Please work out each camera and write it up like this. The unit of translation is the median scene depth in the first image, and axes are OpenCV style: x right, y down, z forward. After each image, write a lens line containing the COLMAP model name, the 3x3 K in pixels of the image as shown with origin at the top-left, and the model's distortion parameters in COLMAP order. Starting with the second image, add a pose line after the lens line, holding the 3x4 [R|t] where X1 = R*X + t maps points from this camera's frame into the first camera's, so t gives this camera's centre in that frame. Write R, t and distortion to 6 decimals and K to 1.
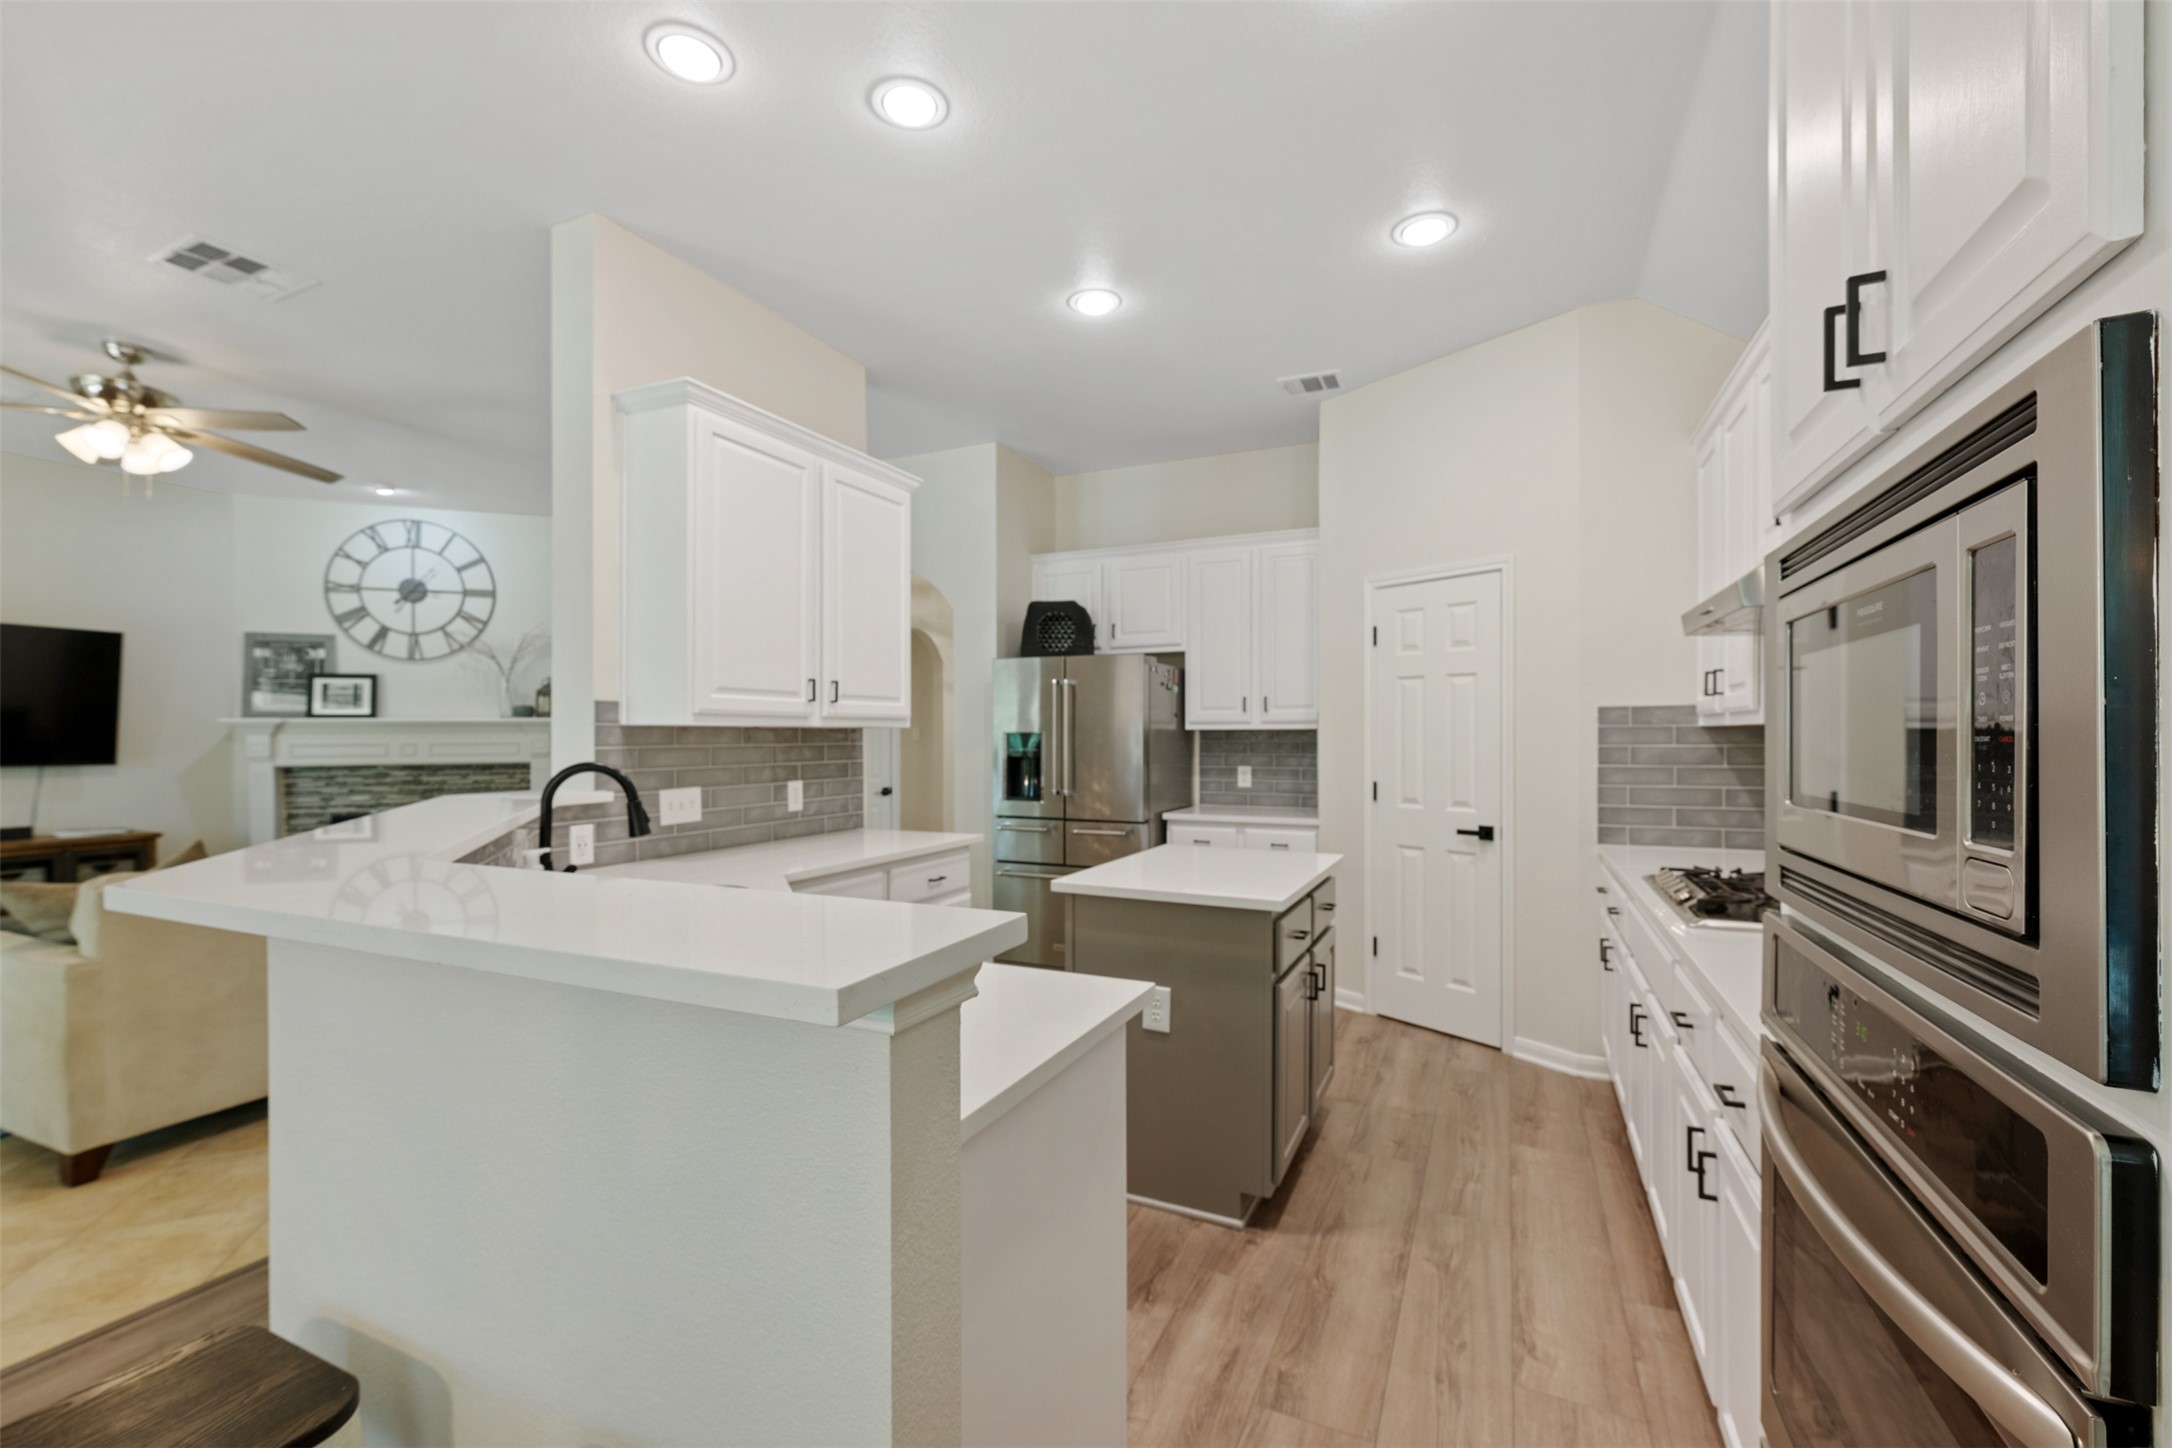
lens RADIAL K [[916.3, 0, 1089.2], [0, 916.3, 728.4], [0, 0, 1]] dist [0.002338, -0.000062]
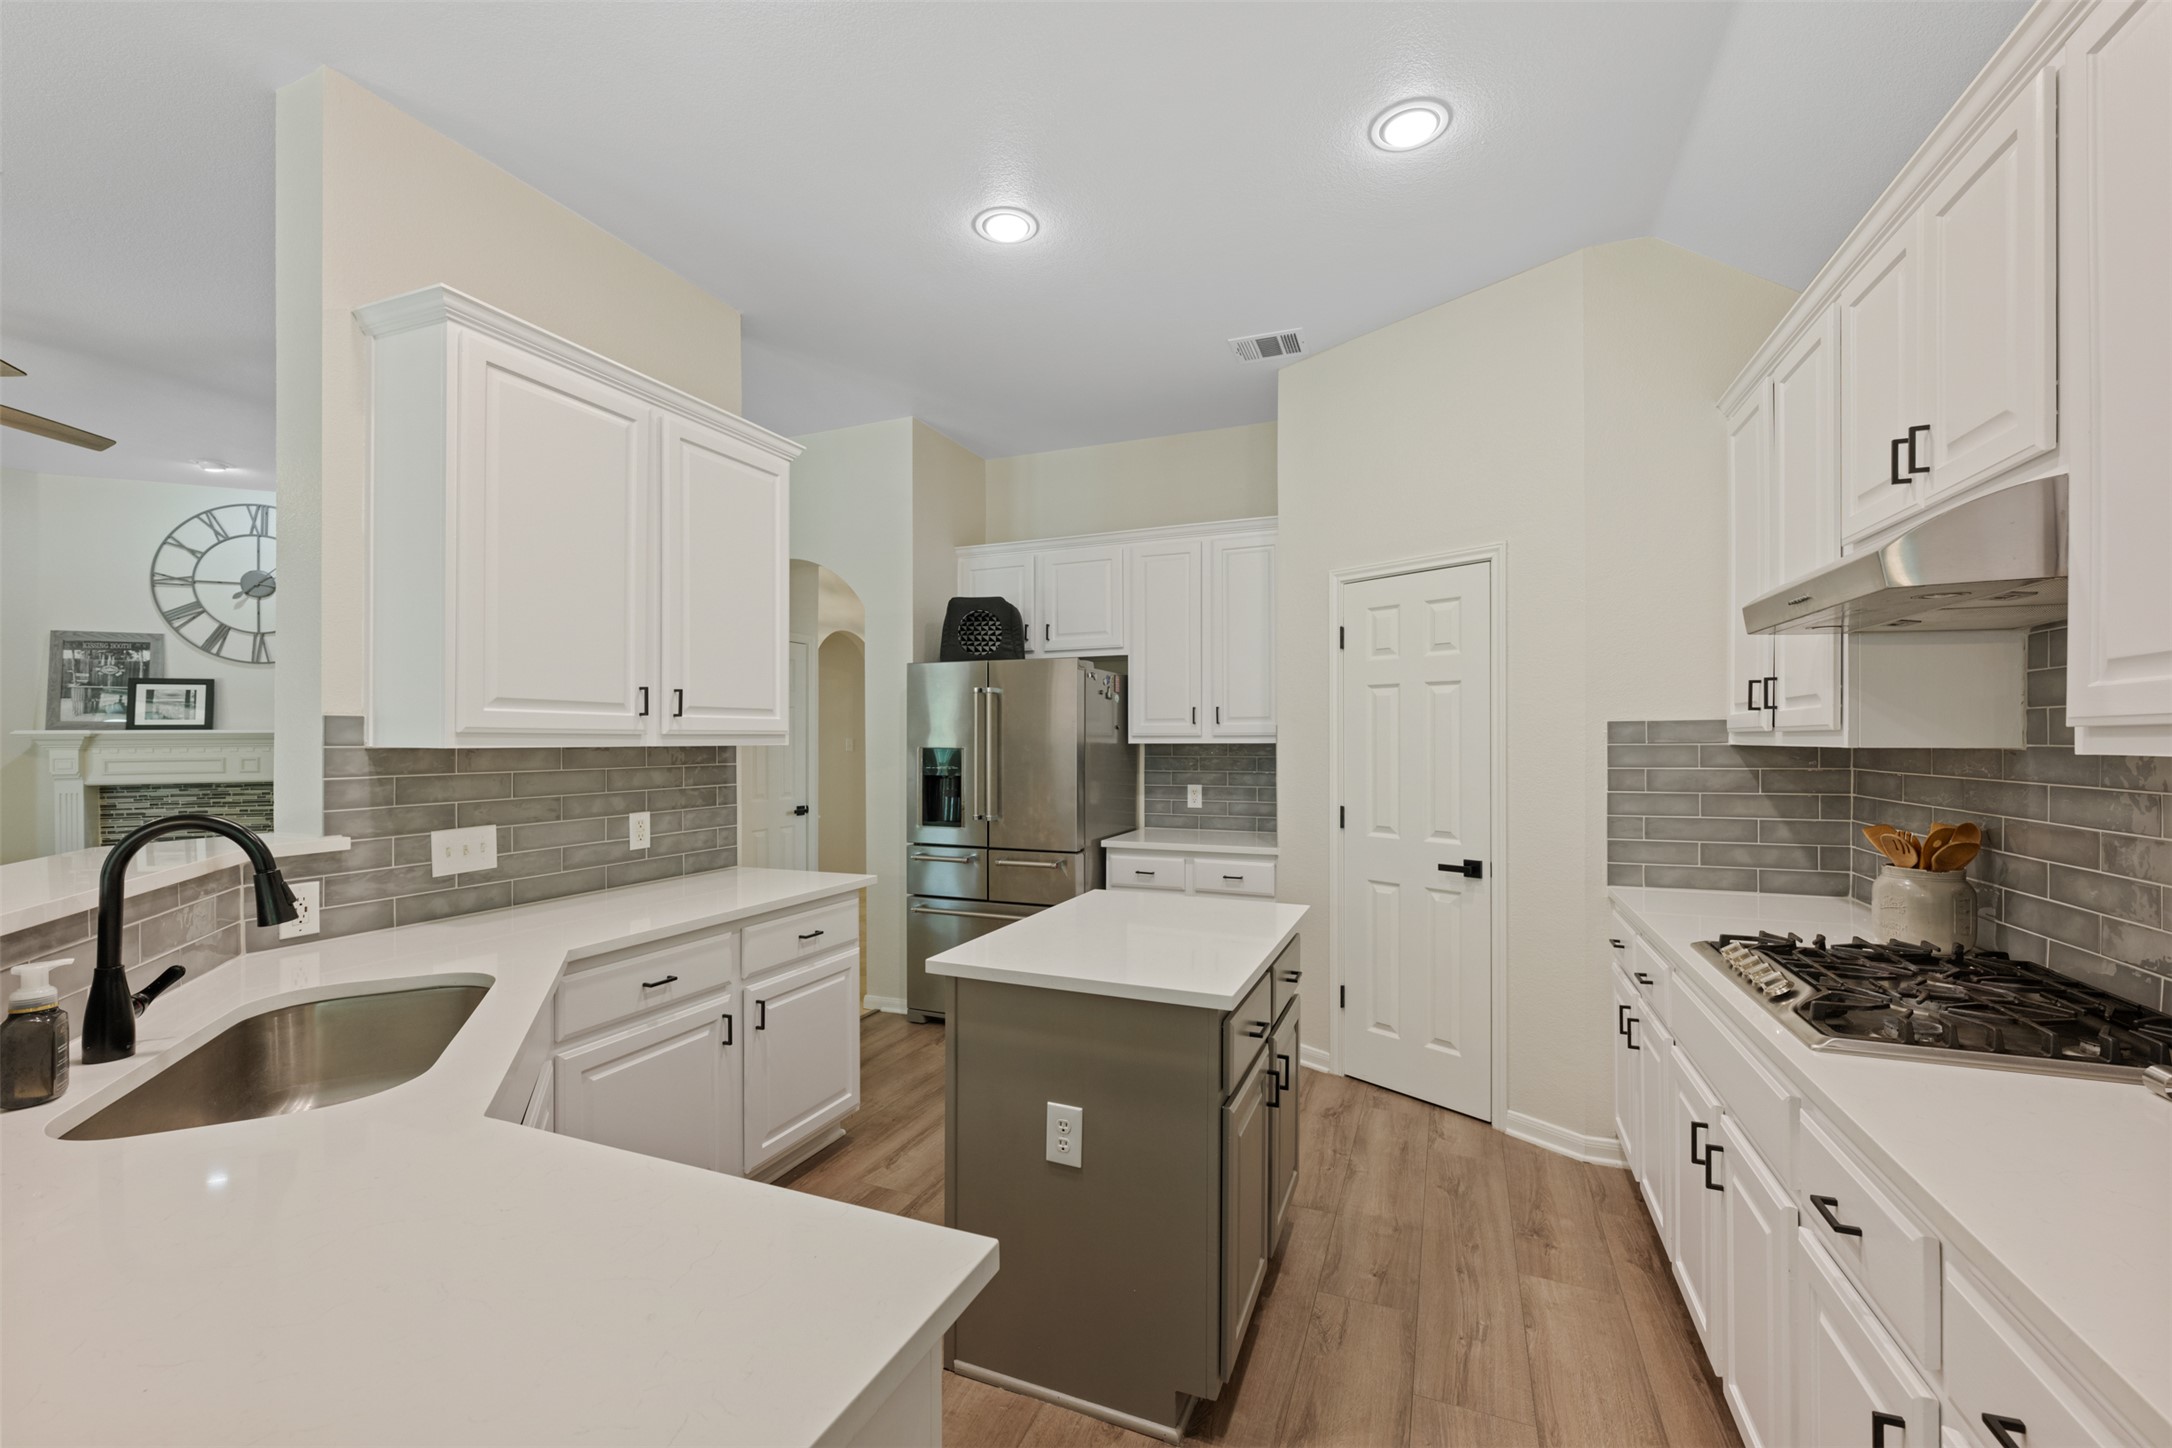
lens RADIAL K [[916.3, 0, 1085.1], [0, 916.3, 732.1], [0, 0, 1]] dist [0.002338, -0.000062]
pose [[0.999172, -0.000357, 0.040686, 0.042548], [0.000464, 0.999996, -0.002618, -0.012077], [-0.040685, 0.002635, 0.999169, 0.181527]]
